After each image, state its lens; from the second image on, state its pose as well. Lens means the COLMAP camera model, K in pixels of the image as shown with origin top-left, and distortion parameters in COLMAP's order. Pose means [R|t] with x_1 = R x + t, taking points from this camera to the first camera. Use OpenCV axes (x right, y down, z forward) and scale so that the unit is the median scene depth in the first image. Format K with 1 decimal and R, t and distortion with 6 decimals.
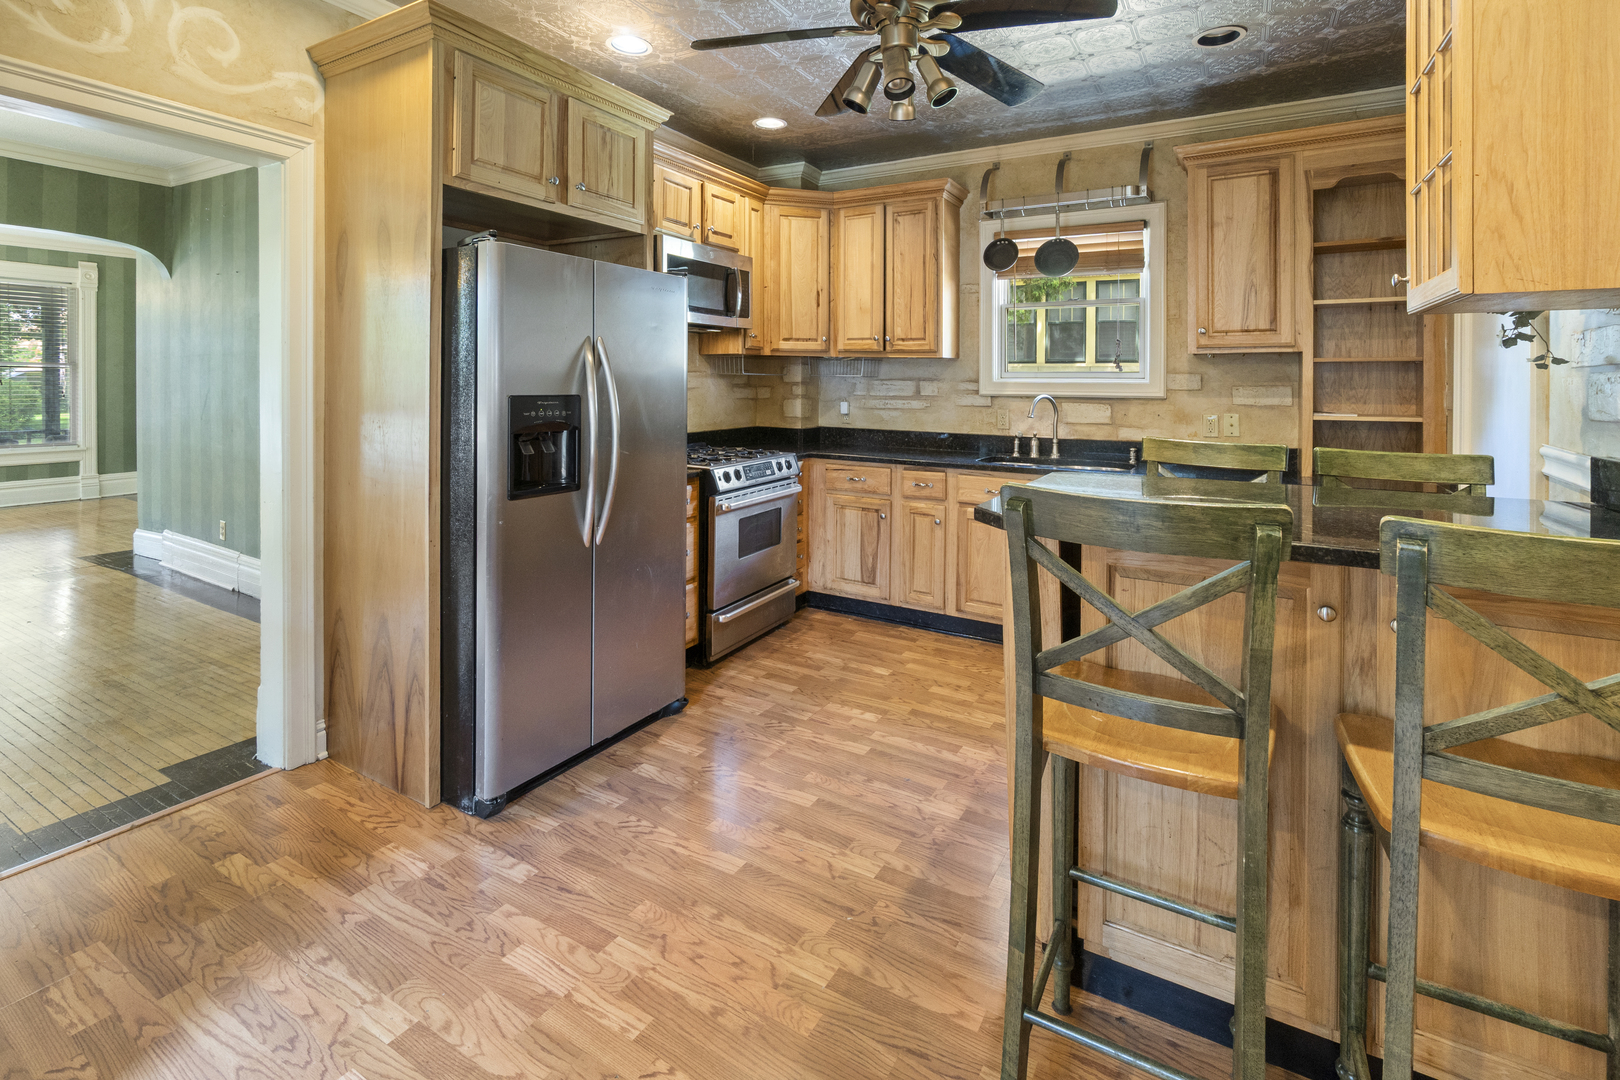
lens RADIAL K [[738.9, 0, 812.7], [0, 738.9, 490.8], [0, 0, 1]] dist [-0.000099, 0.000186]
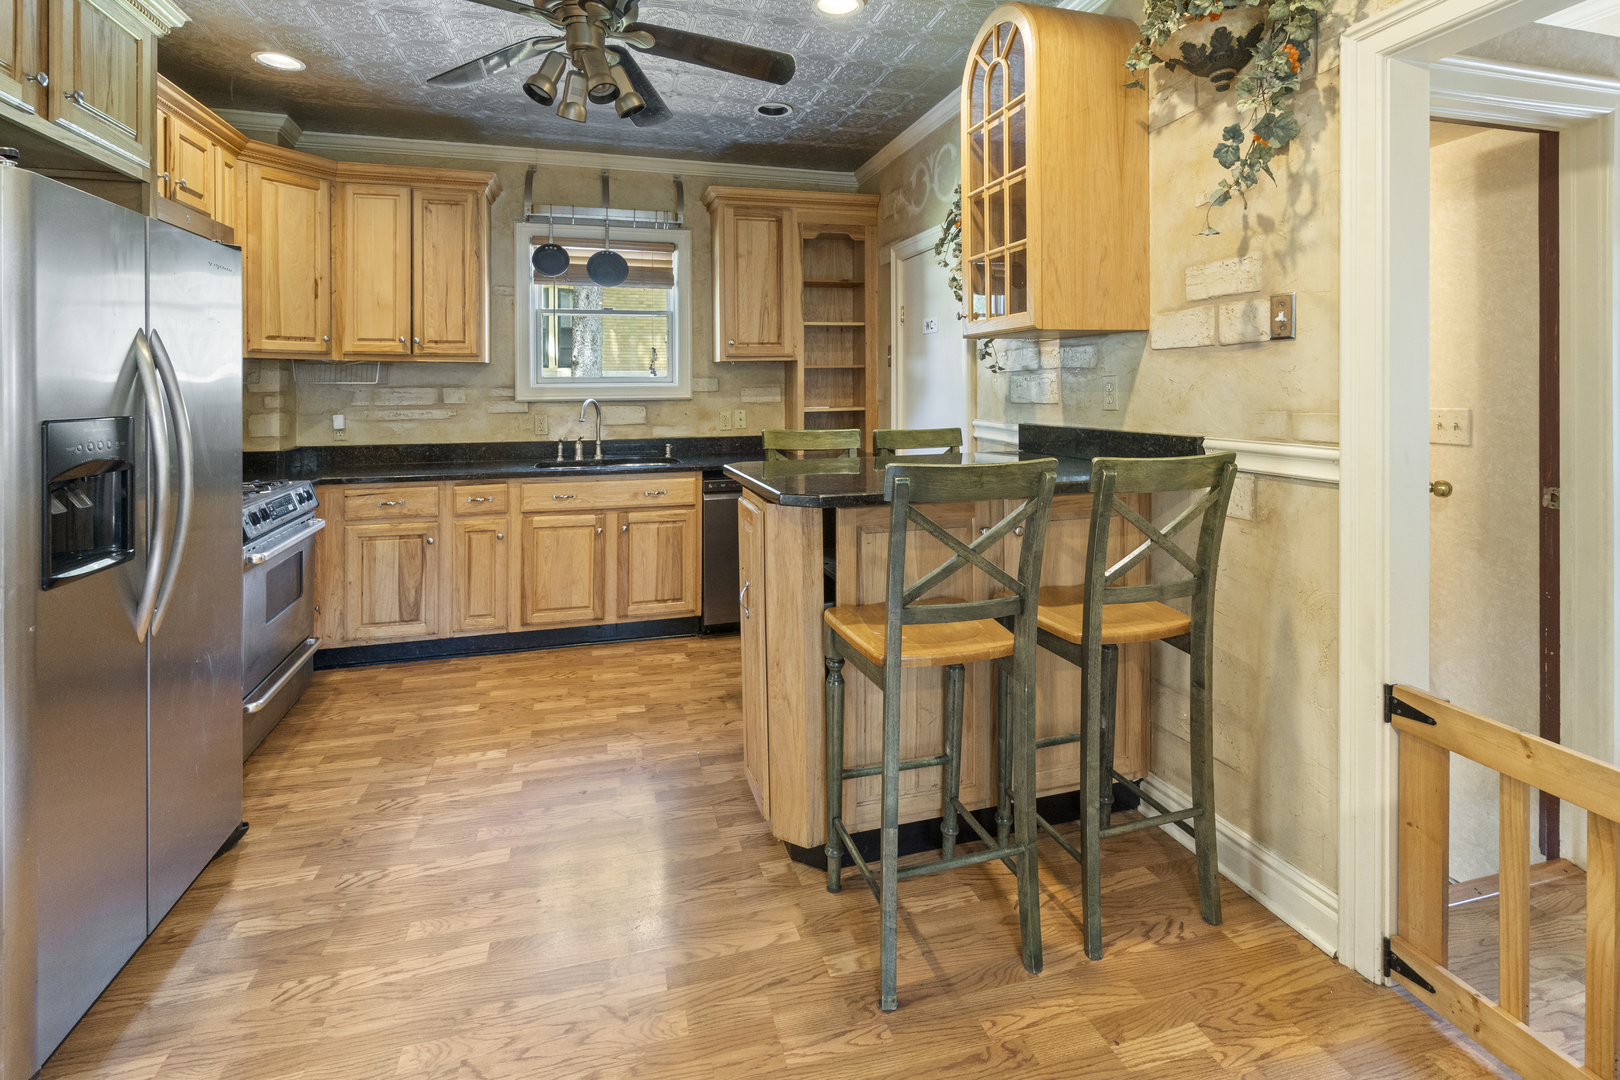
lens RADIAL K [[739.6, 0, 787.1], [0, 739.6, 505.5], [0, 0, 1]] dist [-0.002414, -0.000353]
pose [[0.697753, -0.128628, 0.704695, -0.256182], [0.119567, 0.990859, 0.062472, -0.013574], [-0.706289, 0.040668, 0.706754, 0.075888]]
